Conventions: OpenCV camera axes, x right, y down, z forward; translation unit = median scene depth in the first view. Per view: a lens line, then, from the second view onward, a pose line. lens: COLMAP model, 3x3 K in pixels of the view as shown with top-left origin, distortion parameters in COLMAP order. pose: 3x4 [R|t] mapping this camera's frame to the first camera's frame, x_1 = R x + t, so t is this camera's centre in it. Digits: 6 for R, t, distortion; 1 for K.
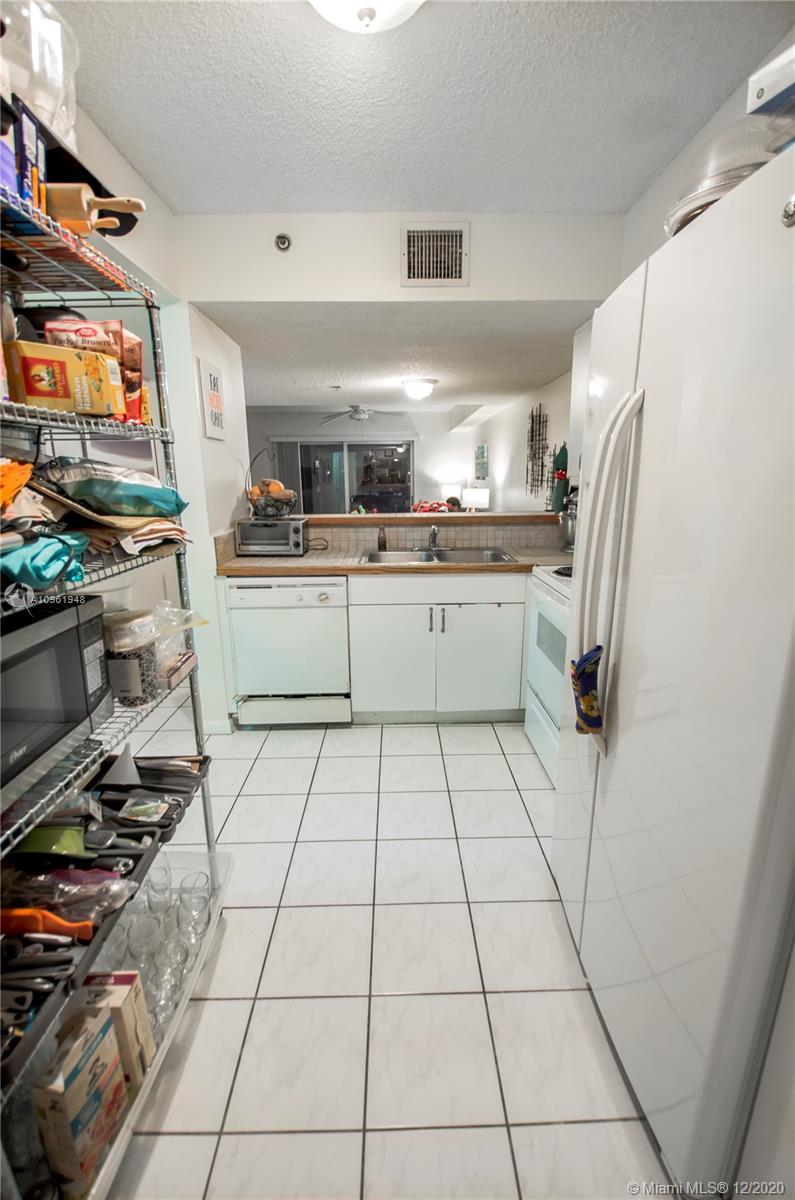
lens RADIAL K [[522.5, 0, 402.9], [0, 522.5, 604.3], [0, 0, 1]] dist [0.011208, -0.019695]
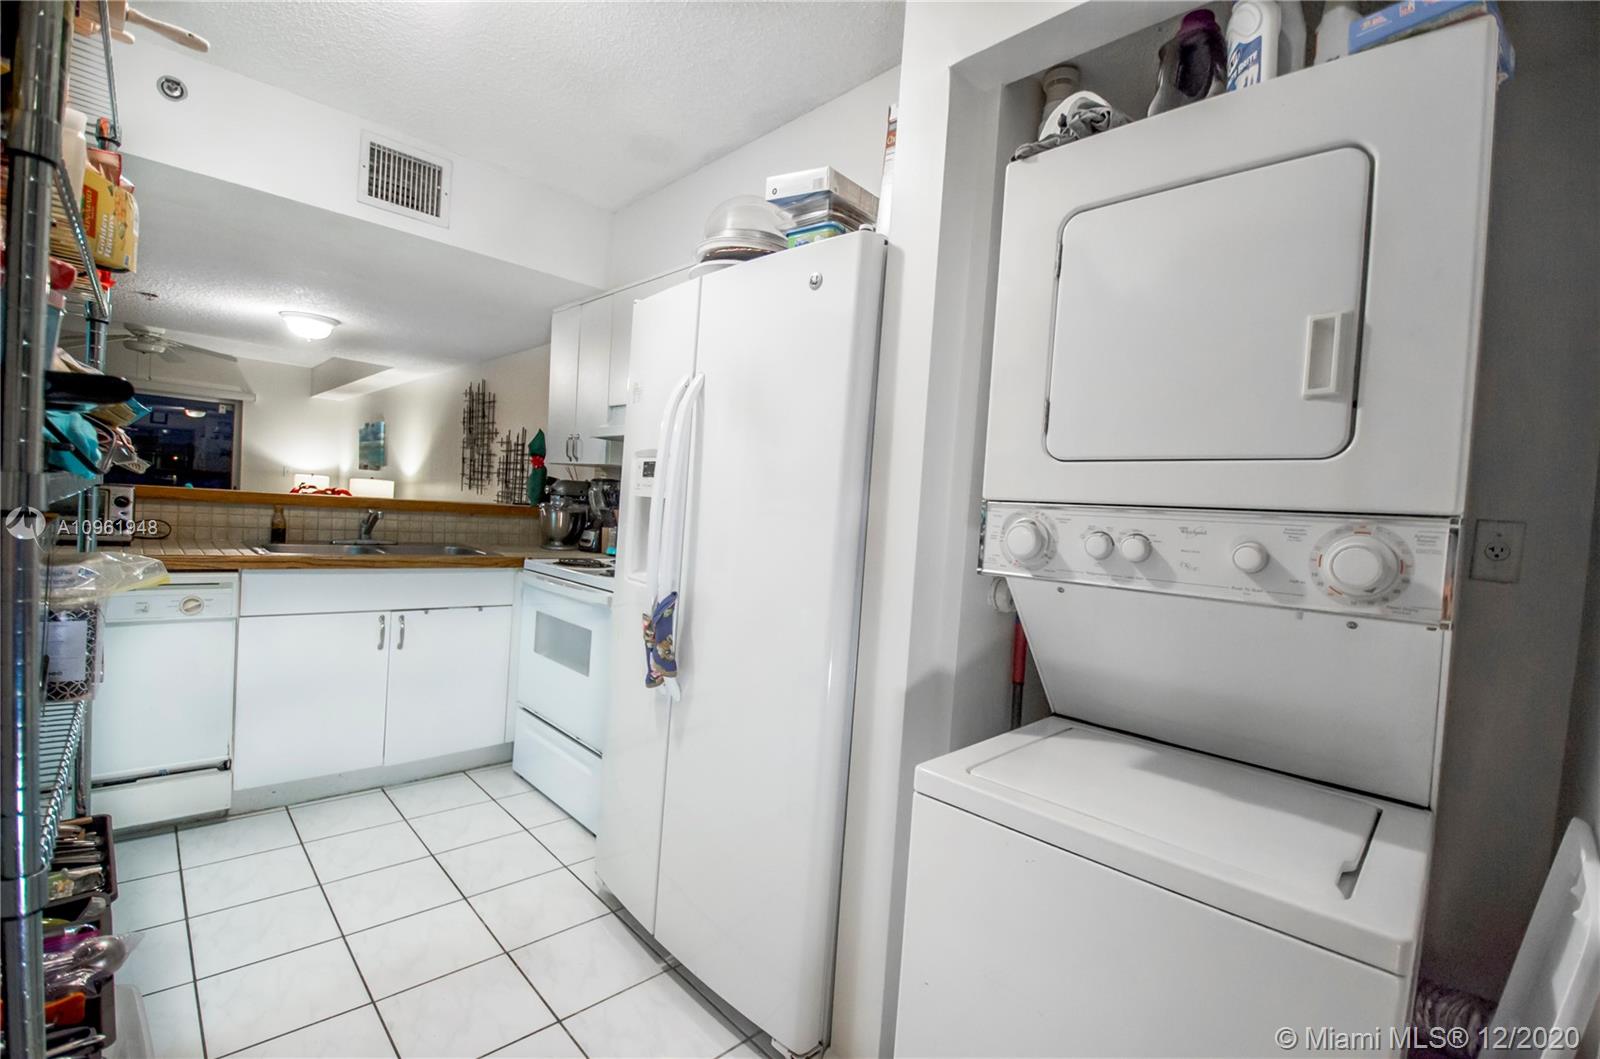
lens RADIAL K [[696.7, 0, 798.2], [0, 696.7, 523.0], [0, 0, 1]] dist [0.011208, -0.019695]
pose [[0.733763, 0.046400, 0.677819, -0.178229], [0.084981, 0.983562, -0.159325, 0.080242], [-0.674070, 0.174508, 0.717758, -0.099531]]
